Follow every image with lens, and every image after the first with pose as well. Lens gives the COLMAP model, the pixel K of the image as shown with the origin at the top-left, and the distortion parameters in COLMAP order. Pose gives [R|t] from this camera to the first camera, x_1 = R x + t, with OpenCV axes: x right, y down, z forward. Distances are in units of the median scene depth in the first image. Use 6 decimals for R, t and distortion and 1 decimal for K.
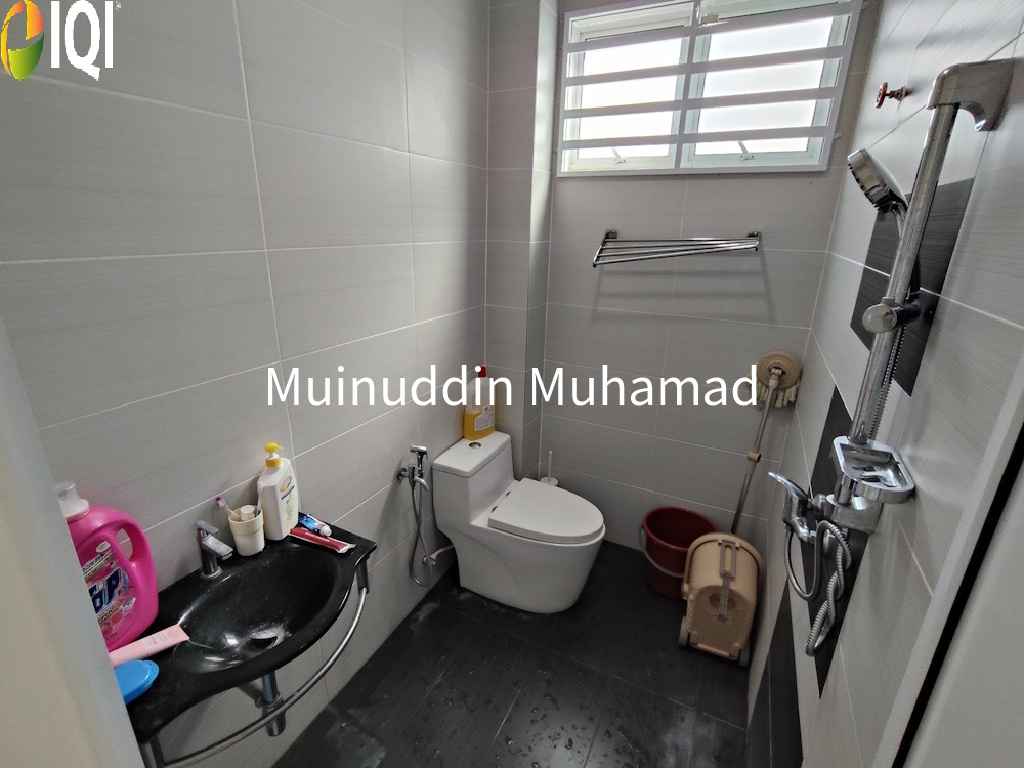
lens RADIAL K [[482.1, 0, 507.9], [0, 482.1, 383.8], [0, 0, 1]] dist [-0.000882, 0.000413]
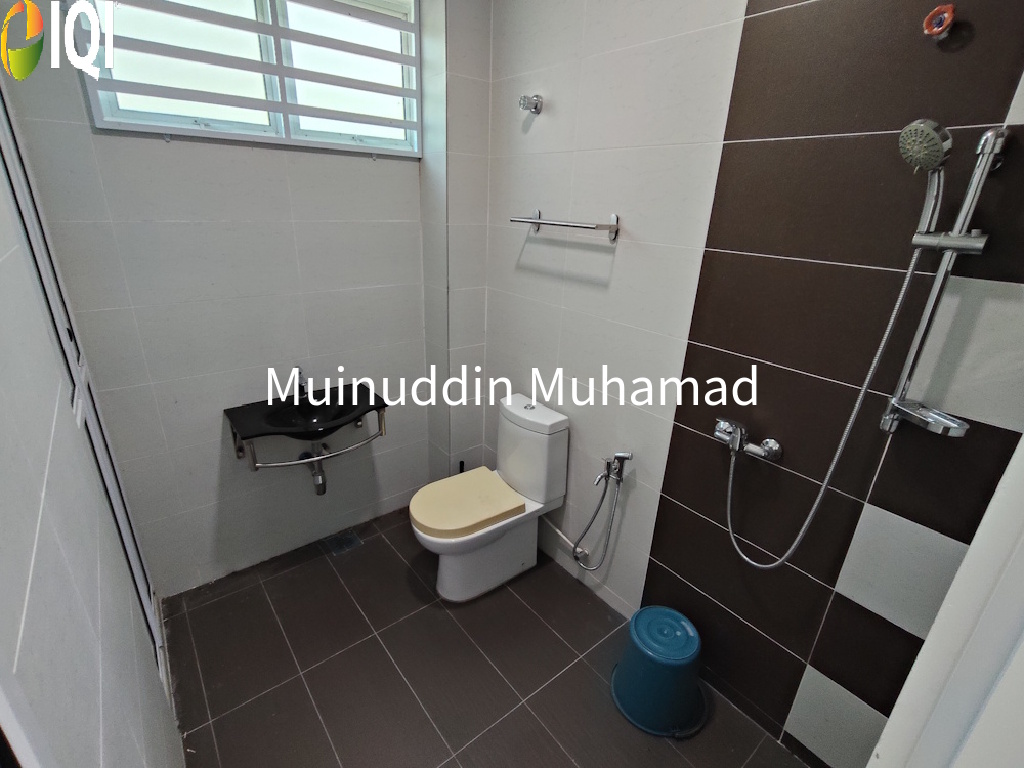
lens RADIAL K [[482.1, 0, 507.9], [0, 482.1, 383.8], [0, 0, 1]] dist [-0.000882, 0.000413]
pose [[0.421793, -0.323188, 0.847136, -0.450705], [0.269094, 0.936840, 0.223428, -0.091975], [-0.865840, 0.133719, 0.482120, 0.234114]]
